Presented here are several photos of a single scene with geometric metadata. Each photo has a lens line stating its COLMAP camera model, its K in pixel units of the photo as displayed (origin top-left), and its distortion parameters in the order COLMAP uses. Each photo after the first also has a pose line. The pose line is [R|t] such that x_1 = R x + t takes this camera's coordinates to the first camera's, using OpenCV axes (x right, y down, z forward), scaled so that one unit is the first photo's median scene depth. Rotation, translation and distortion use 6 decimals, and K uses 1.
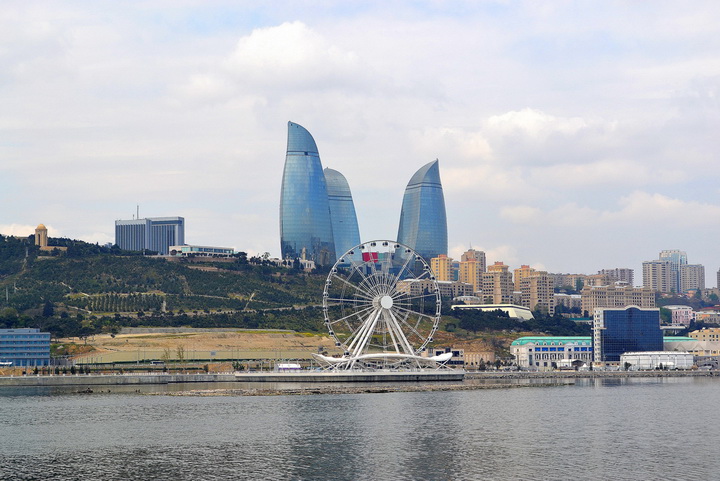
lens RADIAL K [[1723.9, 0, 360.0], [0, 1723.9, 240.5], [0, 0, 1]] dist [-0.006371, -0.063918]
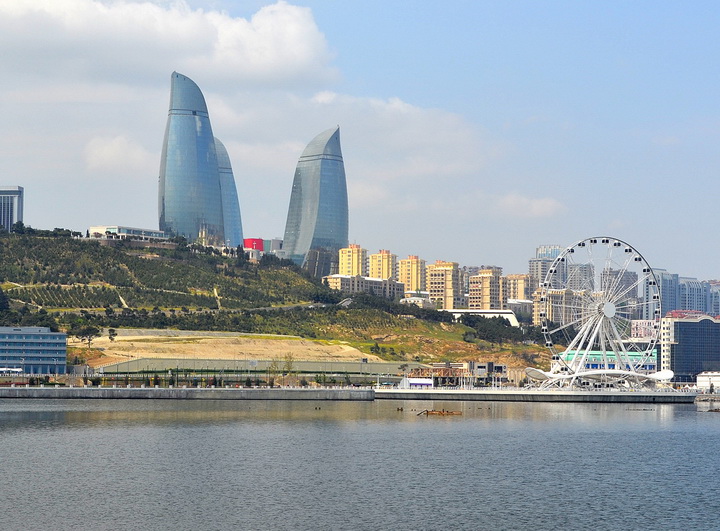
lens RADIAL K [[2216.8, 0, 360.0], [0, 2216.8, 265.5], [0, 0, 1]] dist [-0.039869, -0.310895]
pose [[0.986213, 0.029733, 0.162788, -0.175968], [-0.033069, 0.999294, 0.017818, -0.000986], [-0.162143, -0.022956, 0.986500, -0.038089]]
